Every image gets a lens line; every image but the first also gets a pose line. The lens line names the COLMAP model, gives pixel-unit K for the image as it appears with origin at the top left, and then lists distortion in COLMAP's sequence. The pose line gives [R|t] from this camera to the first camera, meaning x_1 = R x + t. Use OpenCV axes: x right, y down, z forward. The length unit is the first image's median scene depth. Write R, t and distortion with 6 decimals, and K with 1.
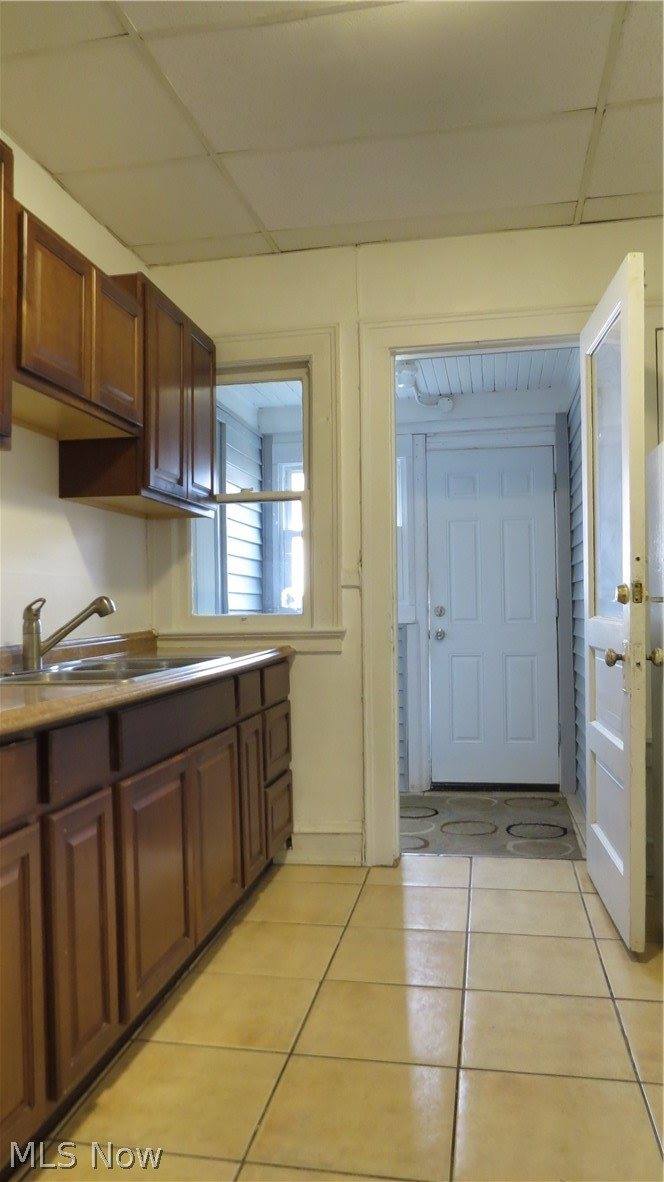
lens RADIAL K [[866.5, 0, 332.0], [0, 866.5, 591.0], [0, 0, 1]] dist [0.000434, -0.000369]
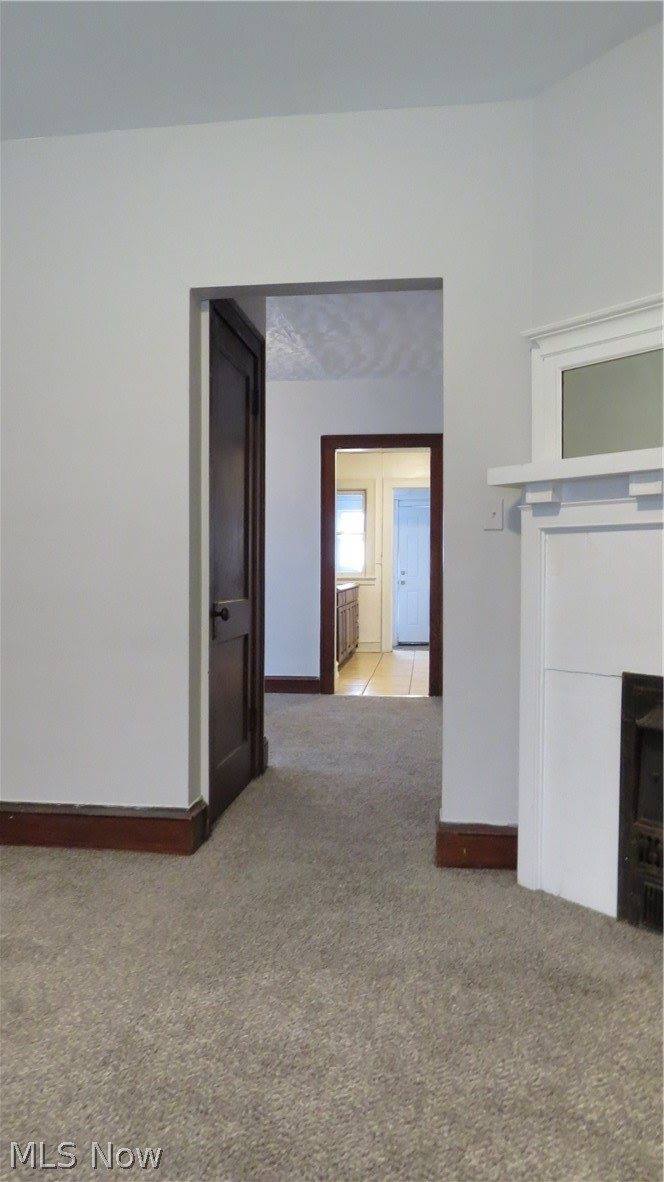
lens RADIAL K [[866.5, 0, 332.0], [0, 866.5, 591.0], [0, 0, 1]] dist [0.000434, -0.000369]
pose [[0.997461, 0.015351, 0.069541, -0.357892], [-0.018284, 0.998961, 0.041742, -0.033954], [-0.068827, -0.042907, 0.996705, -2.085189]]
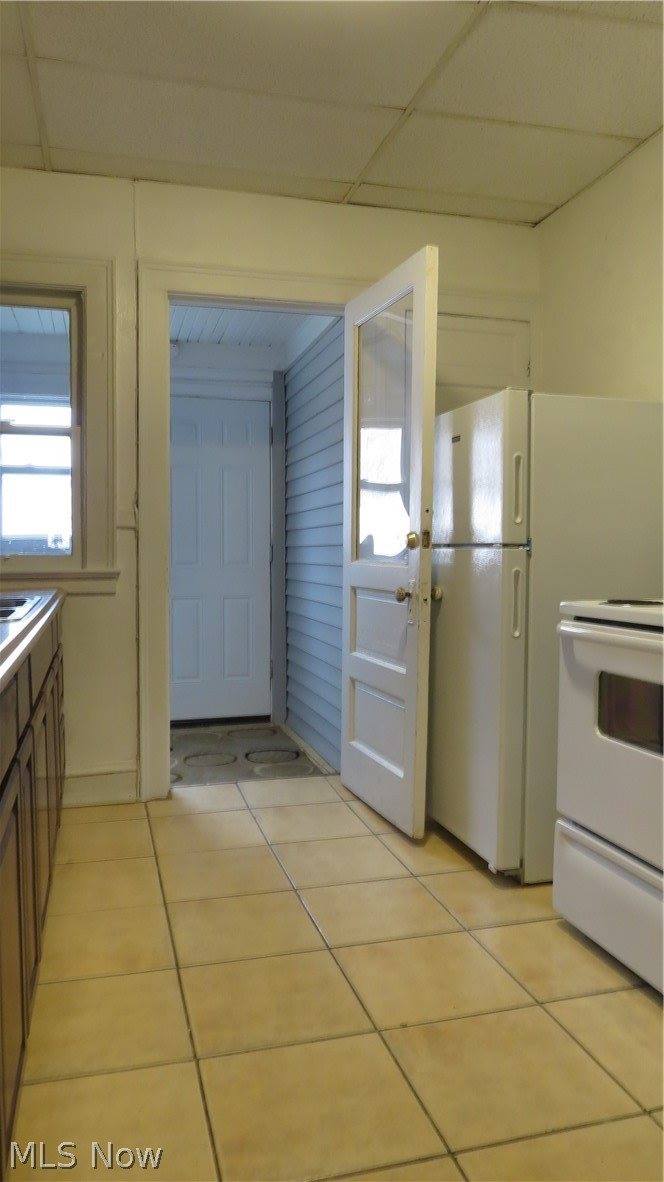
lens RADIAL K [[866.5, 0, 332.0], [0, 866.5, 591.0], [0, 0, 1]] dist [0.000434, -0.000369]
pose [[0.895893, -0.003187, 0.444258, -0.208632], [-0.023588, 0.998223, 0.054728, 0.007300], [-0.443643, -0.059509, 0.894226, -0.003331]]
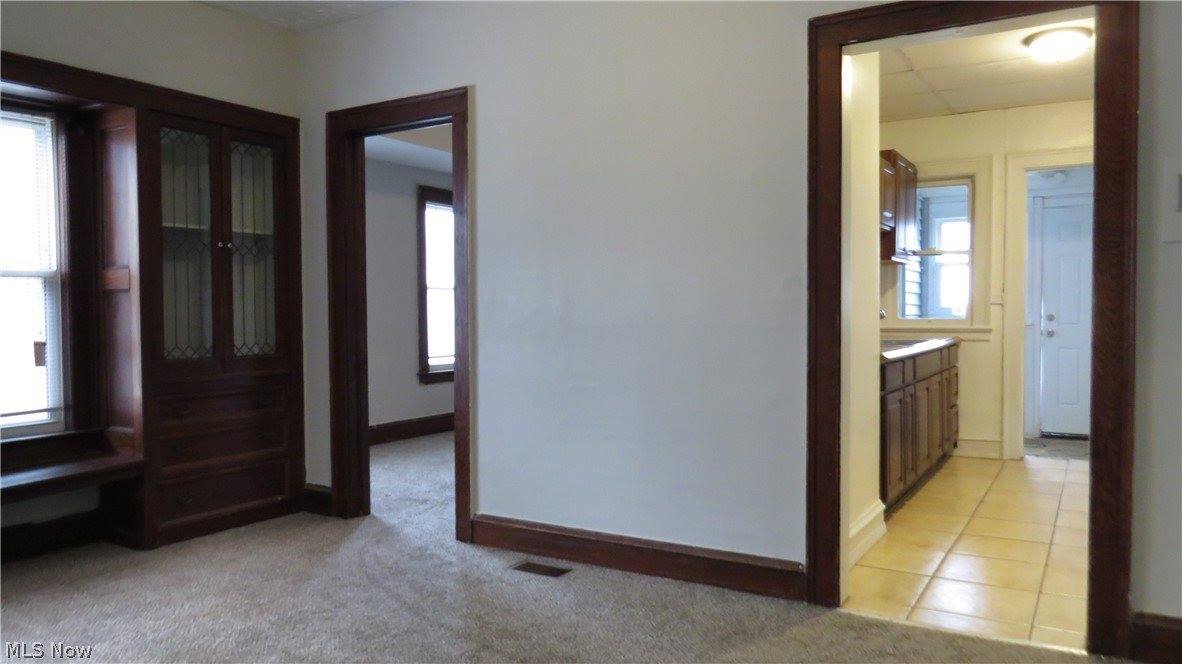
lens RADIAL K [[866.5, 0, 591.0], [0, 866.5, 332.0], [0, 0, 1]] dist [0.000434, -0.000369]
pose [[0.936911, 0.020021, -0.348993, -0.135934], [-0.002812, 0.998758, 0.049750, -0.033314], [0.349556, -0.045630, 0.935804, -0.951219]]
